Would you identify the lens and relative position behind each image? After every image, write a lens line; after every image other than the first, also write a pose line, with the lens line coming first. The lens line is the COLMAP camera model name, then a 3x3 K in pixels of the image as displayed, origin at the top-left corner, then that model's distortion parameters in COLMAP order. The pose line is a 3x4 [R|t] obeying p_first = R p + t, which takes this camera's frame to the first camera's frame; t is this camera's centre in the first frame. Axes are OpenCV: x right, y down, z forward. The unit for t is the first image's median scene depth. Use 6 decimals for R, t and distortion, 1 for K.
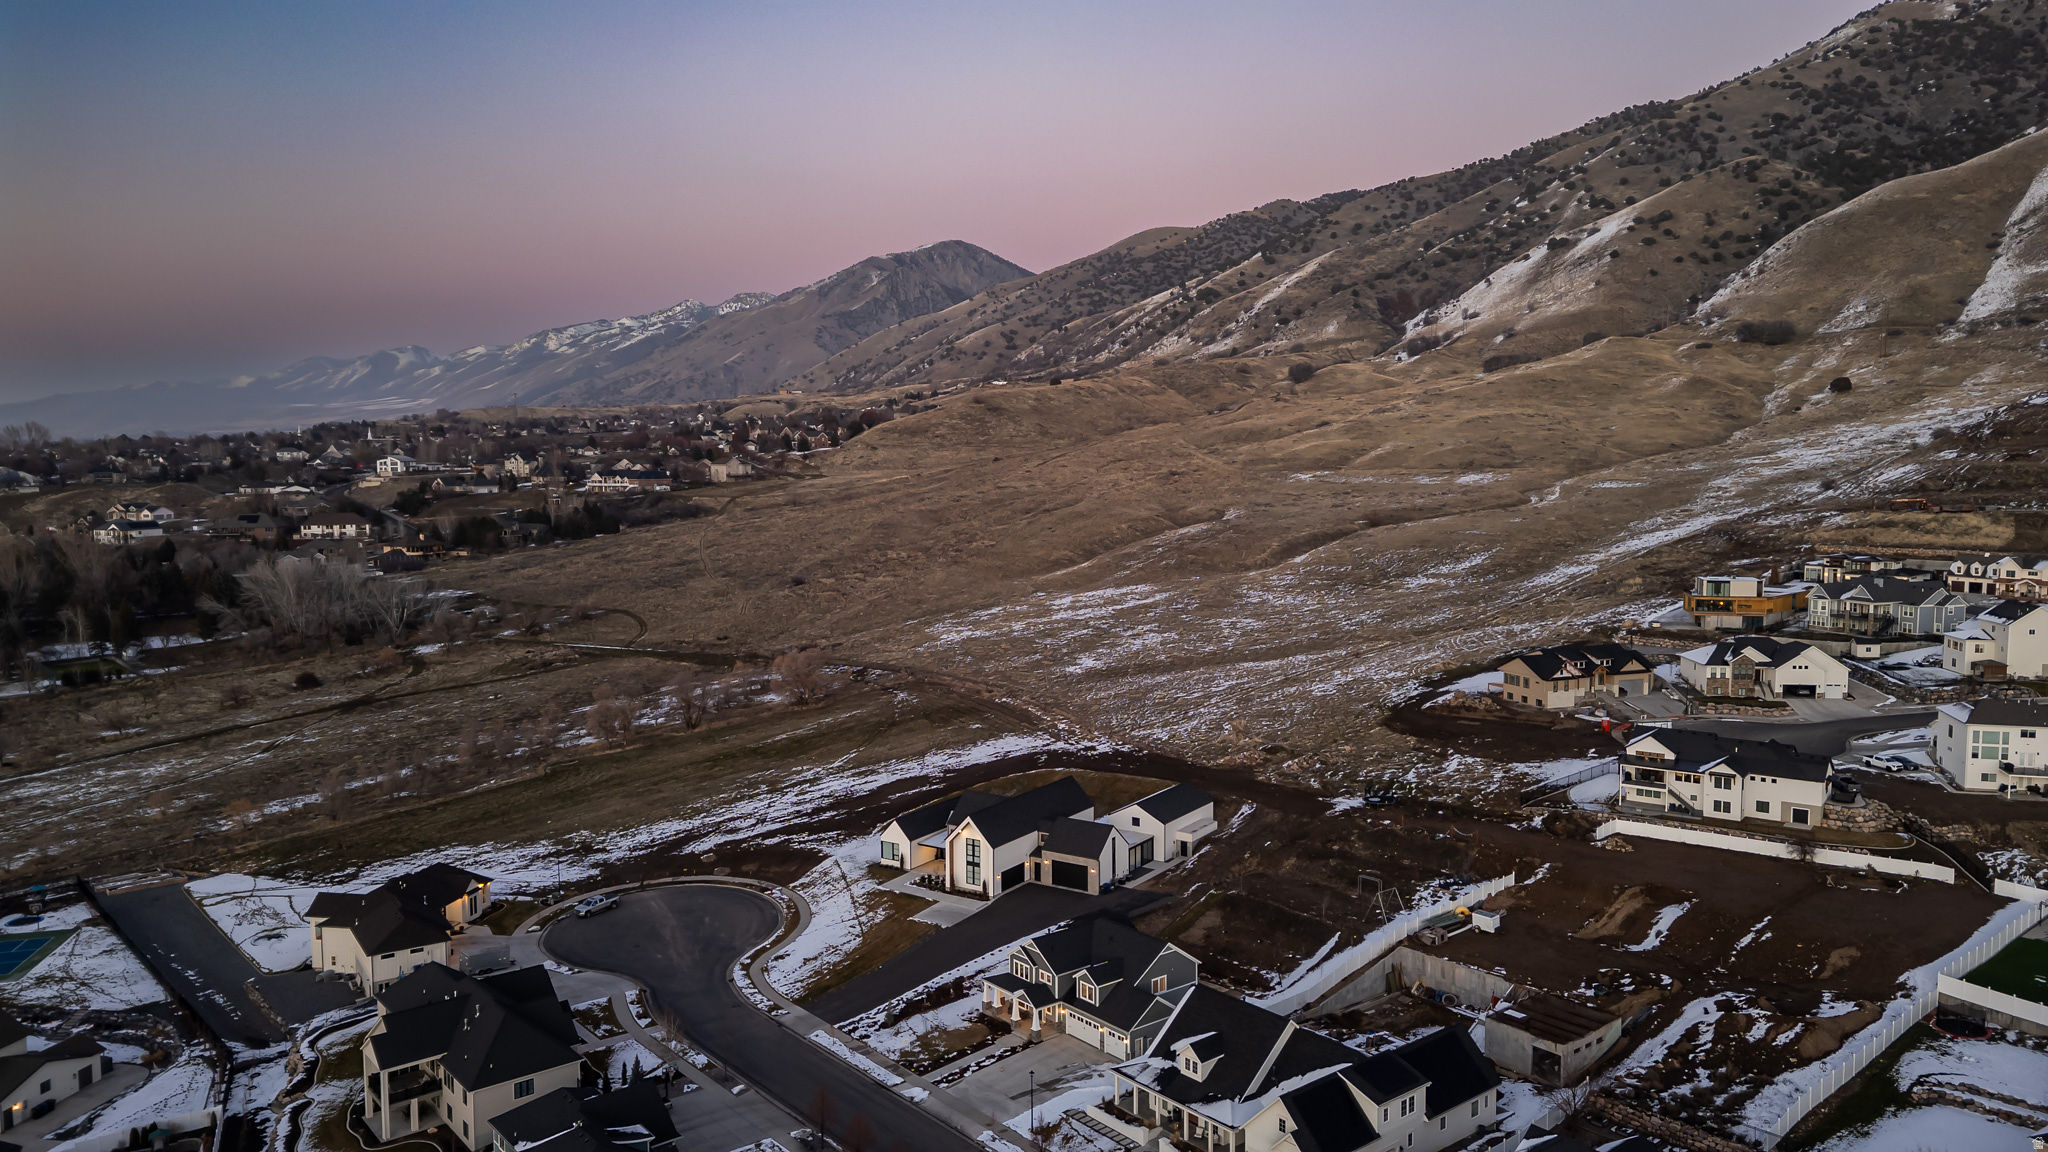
lens RADIAL K [[1431.4, 0, 1028.4], [0, 1431.4, 575.8], [0, 0, 1]] dist [0.082575, -0.075764]
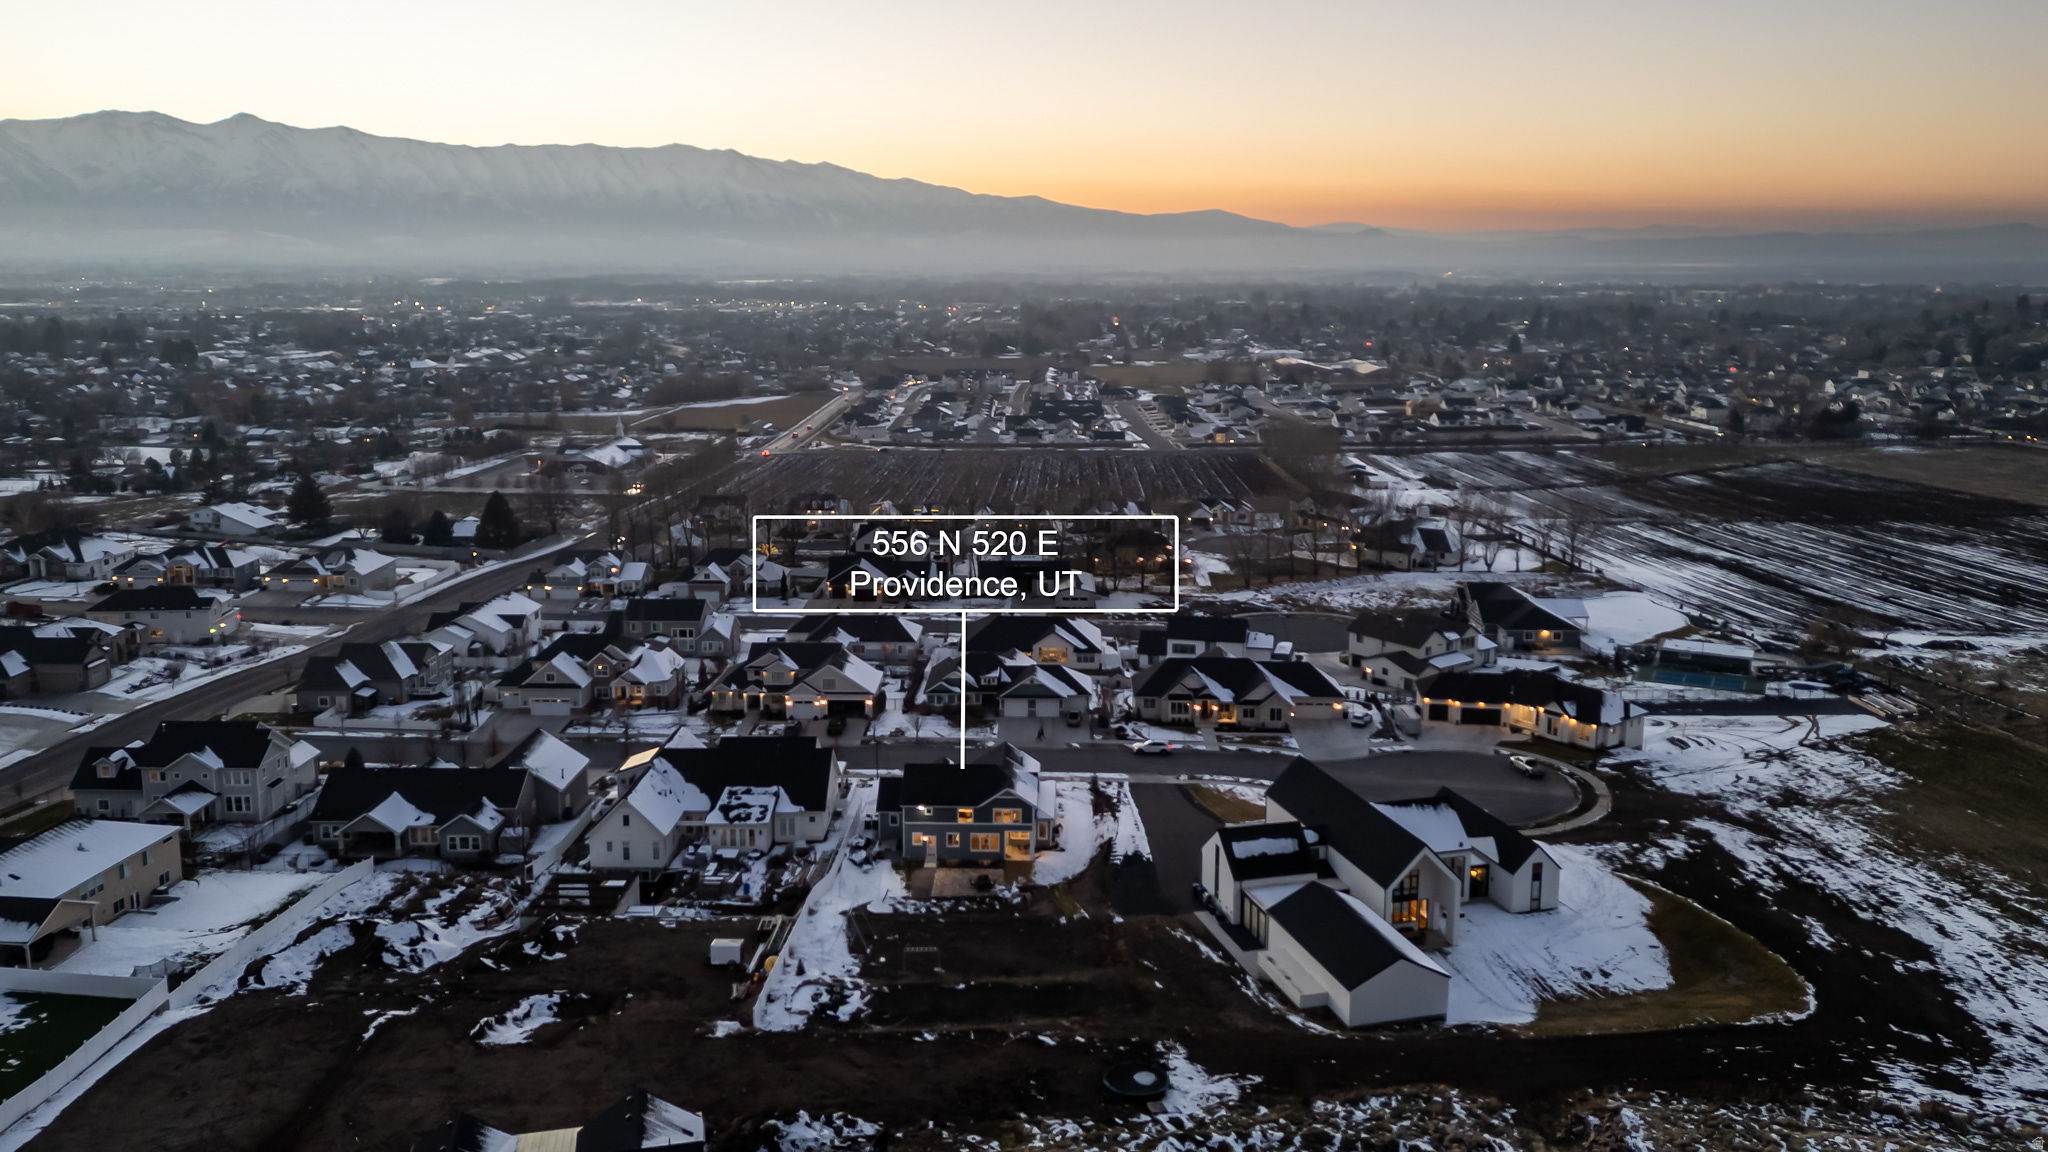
lens RADIAL K [[1565.3, 0, 1023.3], [0, 1565.3, 510.5], [0, 0, 1]] dist [0.095073, -0.085540]
pose [[-0.656223, 0.128693, -0.743511, 0.124305], [-0.068513, 0.971117, 0.228558, -0.028584], [0.751450, 0.200925, -0.628452, 0.247129]]
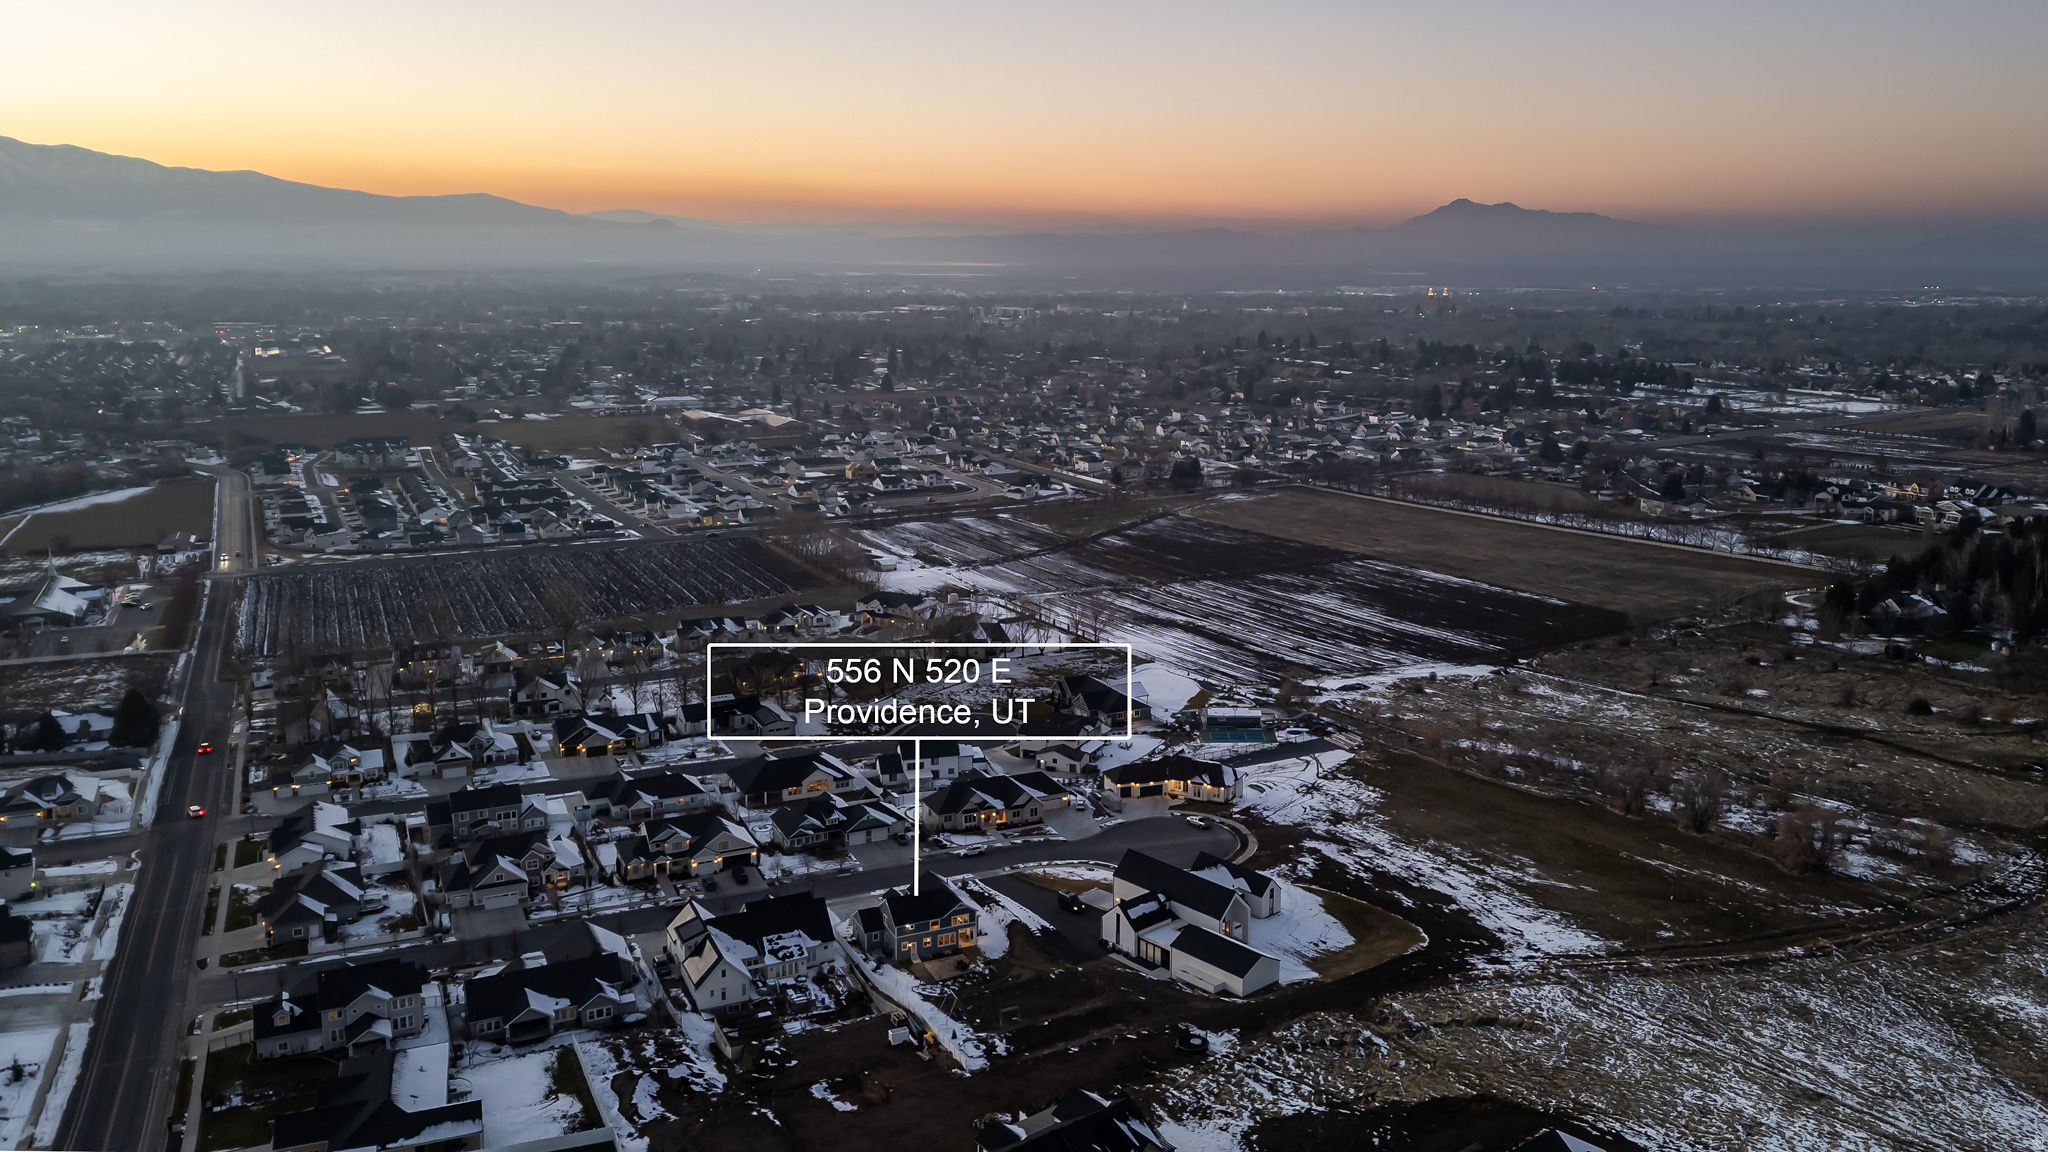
lens RADIAL K [[1605.5, 0, 1127.1], [0, 1605.5, 493.4], [0, 0, 1]] dist [0.142669, -0.251122]
pose [[-0.219131, 0.155282, -0.963260, 0.243539], [-0.097958, 0.978765, 0.180066, -0.077543], [0.970766, 0.133817, -0.199266, 0.219763]]
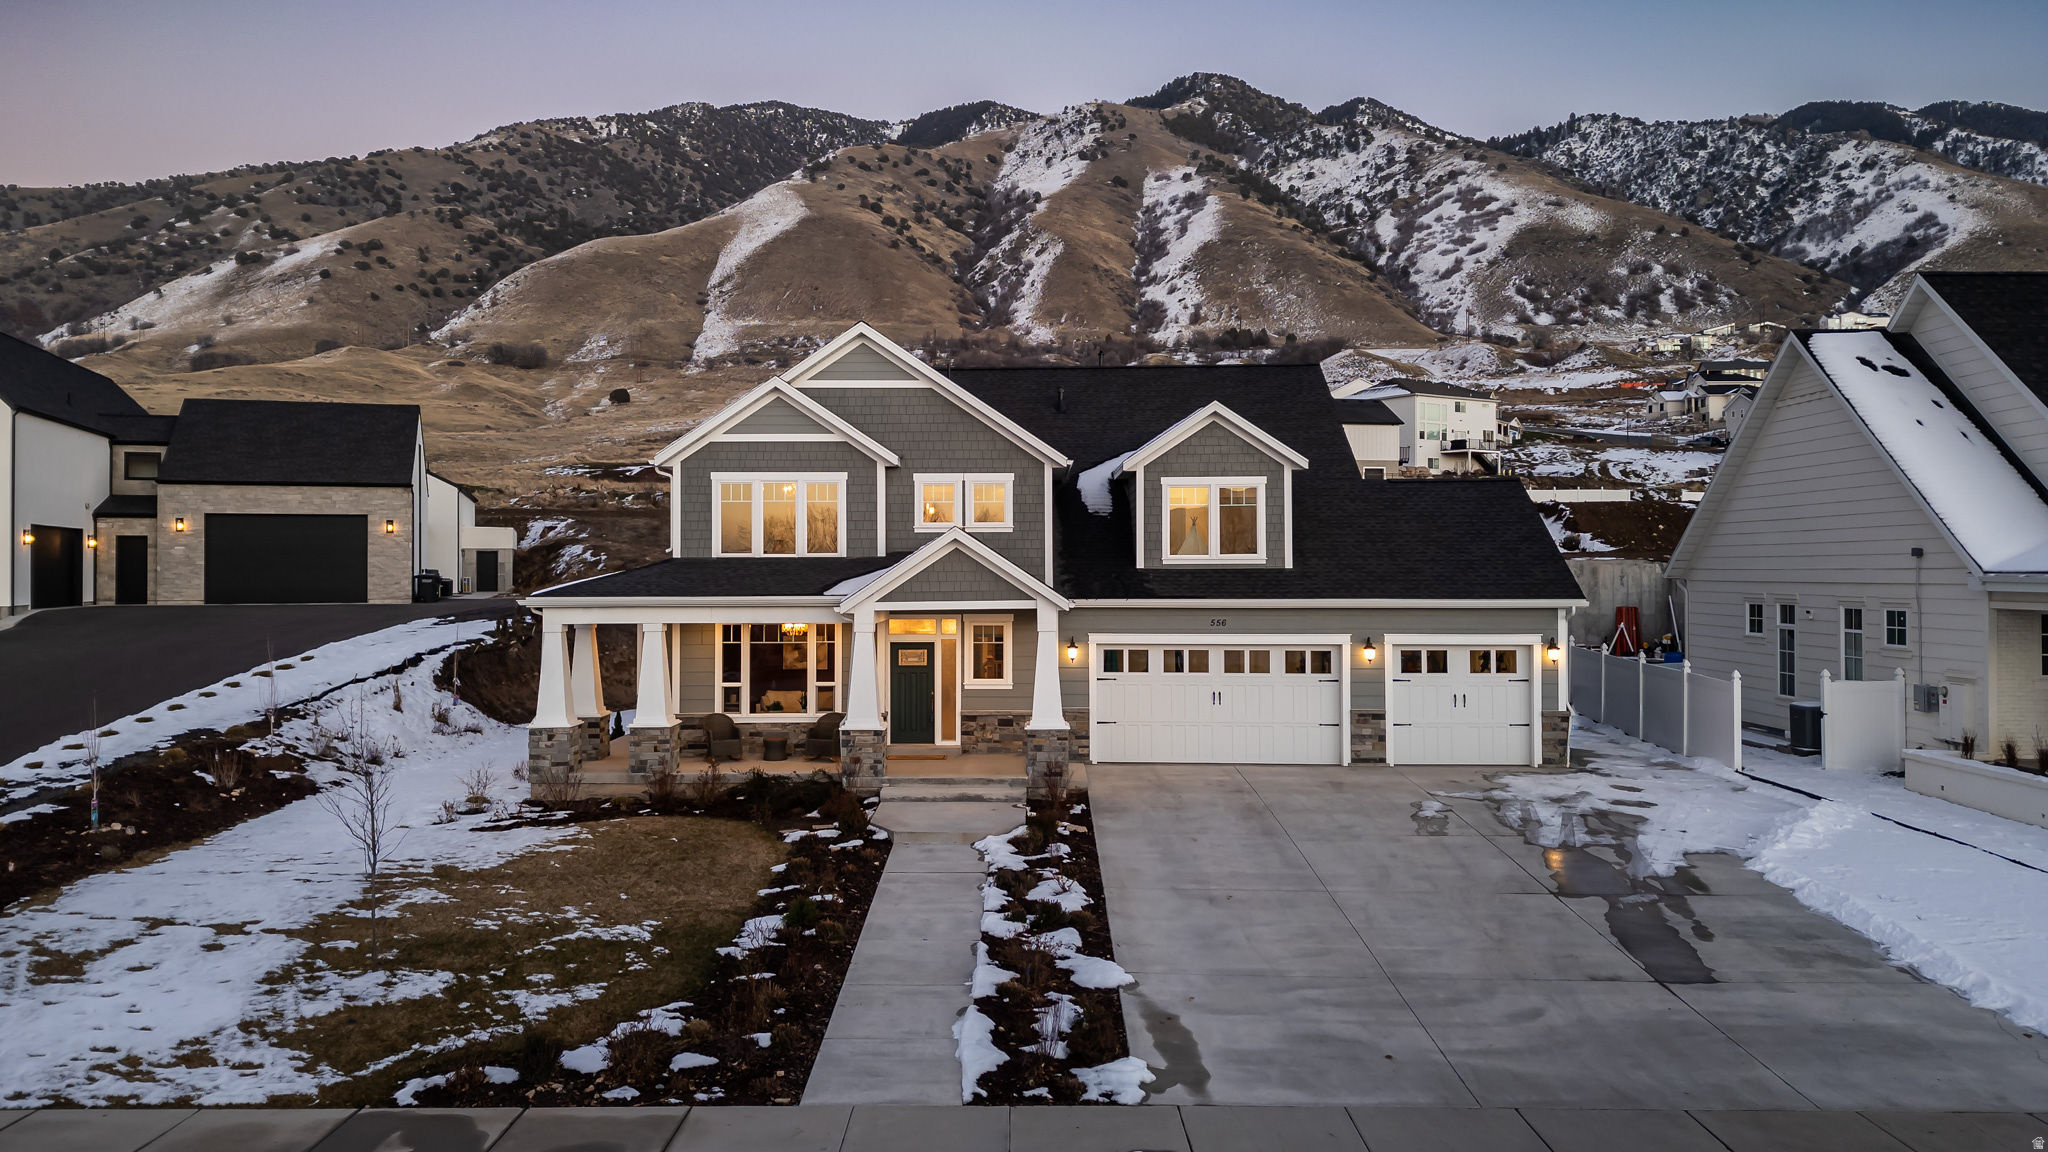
lens RADIAL K [[1475.3, 0, 989.1], [0, 1475.3, 555.8], [0, 0, 1]] dist [0.079457, -0.069242]
pose [[0.652085, 0.011253, 0.758062, -0.018988], [0.068945, 0.994867, -0.074074, 0.042435], [-0.755005, 0.100567, 0.647962, 0.122854]]
